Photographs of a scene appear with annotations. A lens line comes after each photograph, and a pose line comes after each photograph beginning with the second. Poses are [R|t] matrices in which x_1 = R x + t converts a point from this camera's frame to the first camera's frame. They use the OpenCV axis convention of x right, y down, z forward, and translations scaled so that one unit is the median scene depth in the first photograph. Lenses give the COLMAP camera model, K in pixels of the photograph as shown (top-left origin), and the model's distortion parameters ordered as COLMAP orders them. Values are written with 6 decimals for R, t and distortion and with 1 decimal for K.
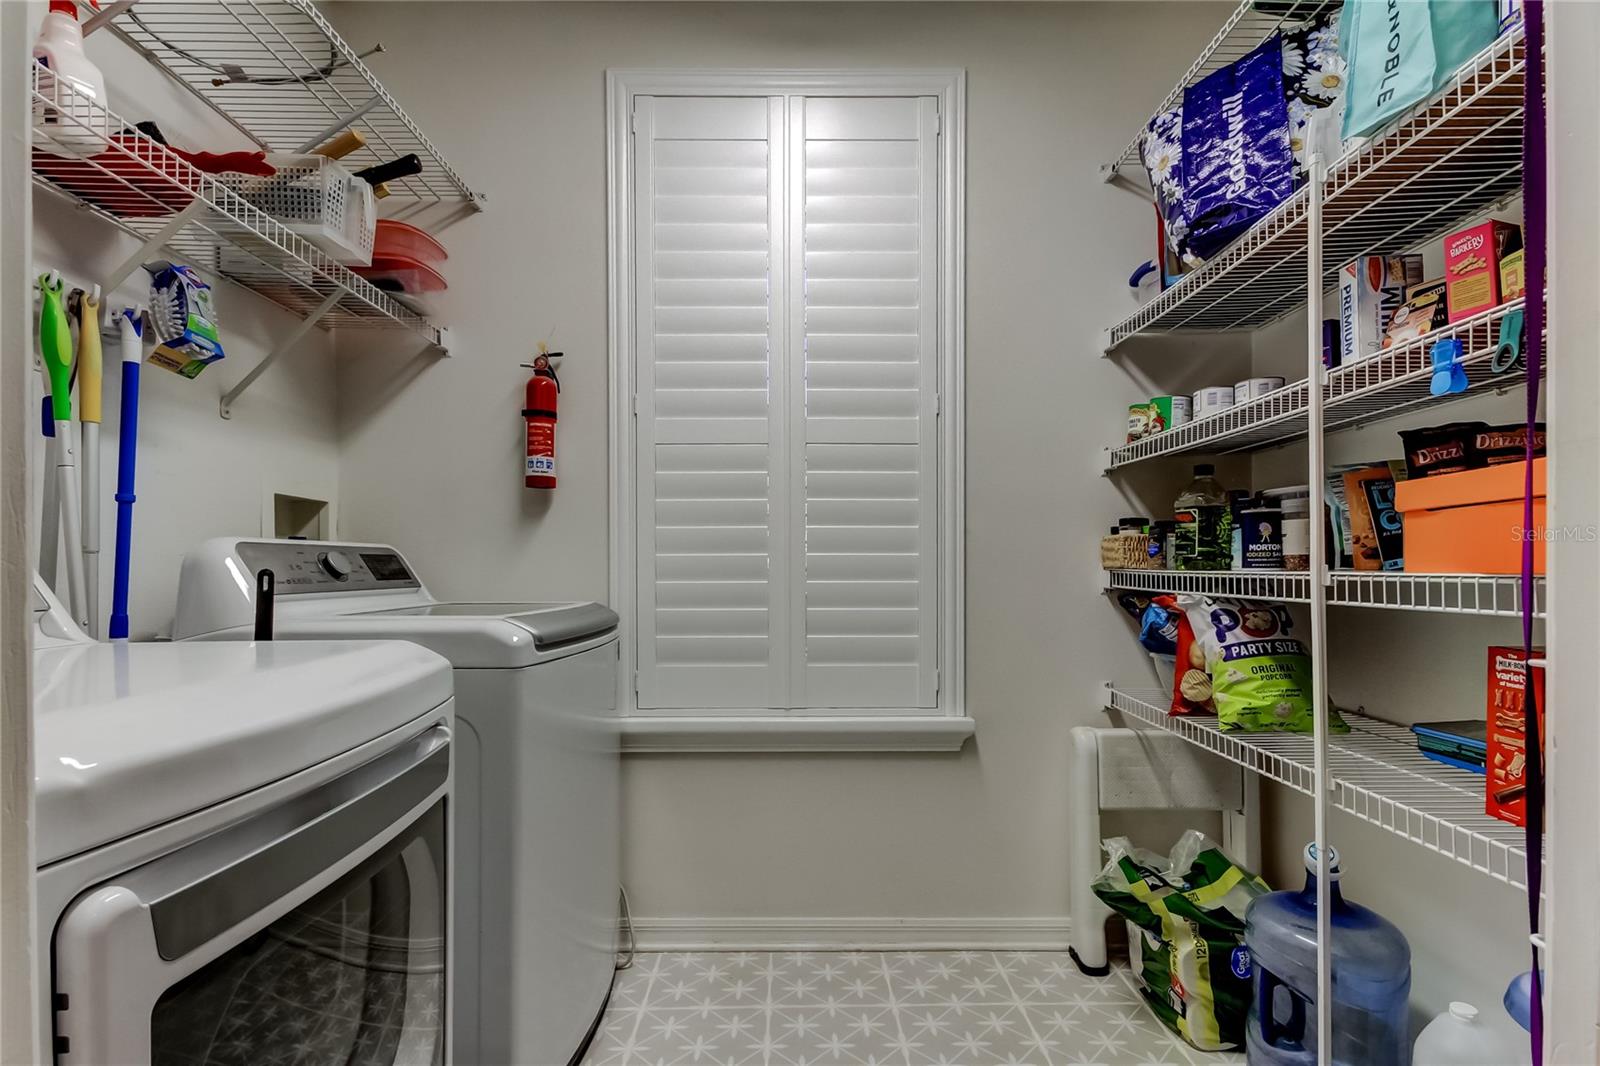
lens RADIAL K [[728.4, 0, 812.3], [0, 728.4, 550.5], [0, 0, 1]] dist [0.012016, -0.000723]
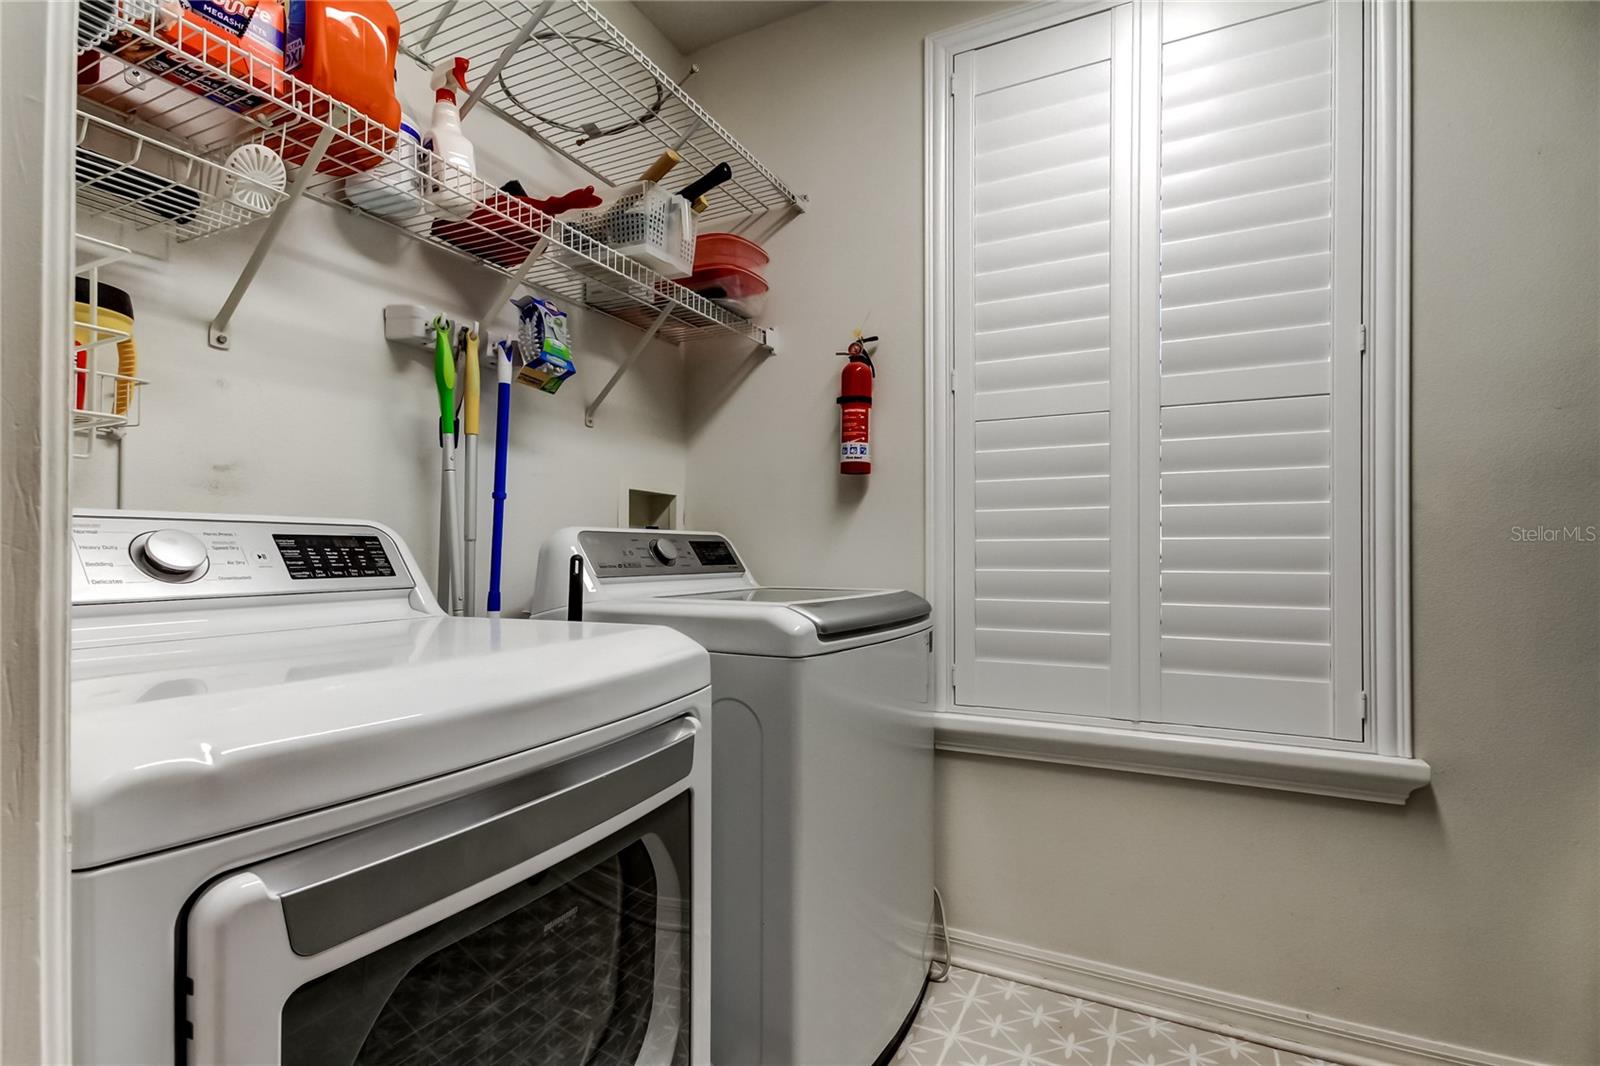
lens RADIAL K [[721.9, 0, 797.3], [0, 721.9, 539.2], [0, 0, 1]] dist [0.015197, 0.000306]
pose [[0.876702, -0.008080, -0.480967, 0.051057], [0.009605, 0.999954, 0.000709, 0.003245], [0.480939, -0.005241, 0.876739, 0.141000]]
